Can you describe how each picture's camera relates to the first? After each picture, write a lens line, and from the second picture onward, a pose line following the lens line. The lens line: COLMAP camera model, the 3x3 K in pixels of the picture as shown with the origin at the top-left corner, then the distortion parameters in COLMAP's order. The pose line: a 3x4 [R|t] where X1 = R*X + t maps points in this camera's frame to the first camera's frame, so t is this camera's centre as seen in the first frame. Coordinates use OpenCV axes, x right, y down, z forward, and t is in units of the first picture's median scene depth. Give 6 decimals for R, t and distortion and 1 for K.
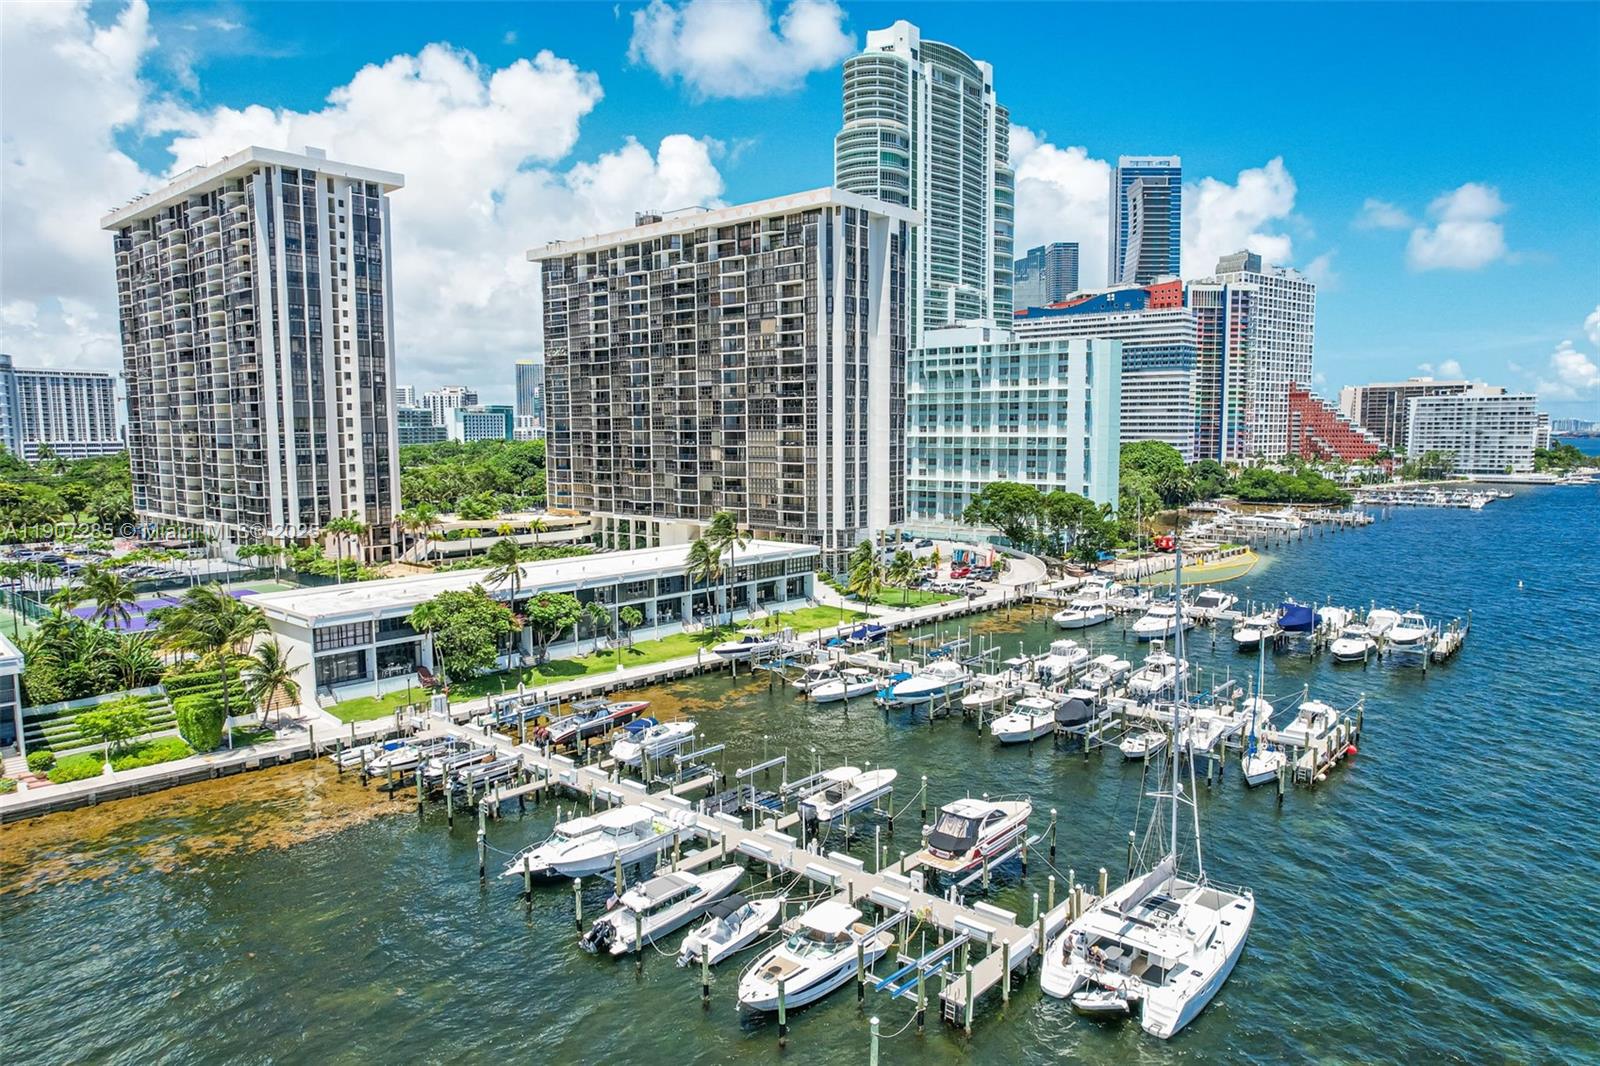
lens RADIAL K [[1008.3, 0, 788.5], [0, 1008.3, 535.8], [0, 0, 1]] dist [-0.047360, 0.027904]
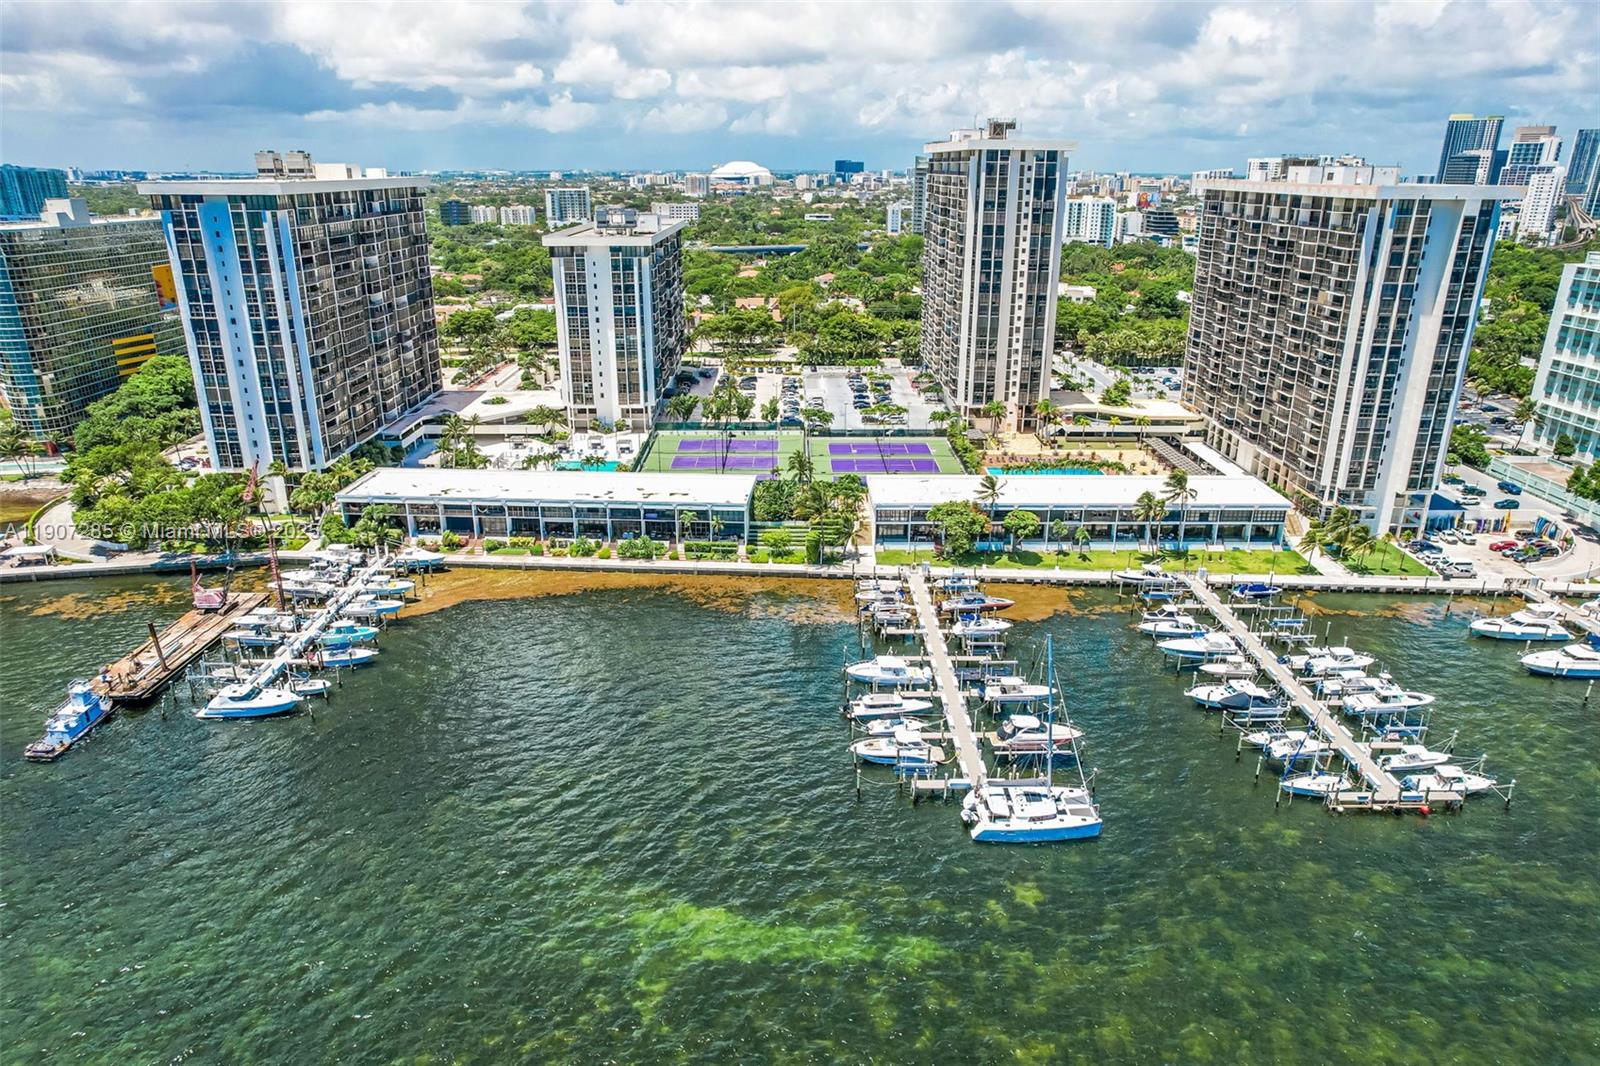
lens RADIAL K [[1008.3, 0, 807.9], [0, 1008.3, 535.2], [0, 0, 1]] dist [-0.047360, 0.027904]
pose [[0.676984, 0.257785, -0.689376, 0.429585], [-0.085096, 0.957789, 0.274588, -0.211828], [0.731062, -0.127229, 0.670344, -0.203157]]
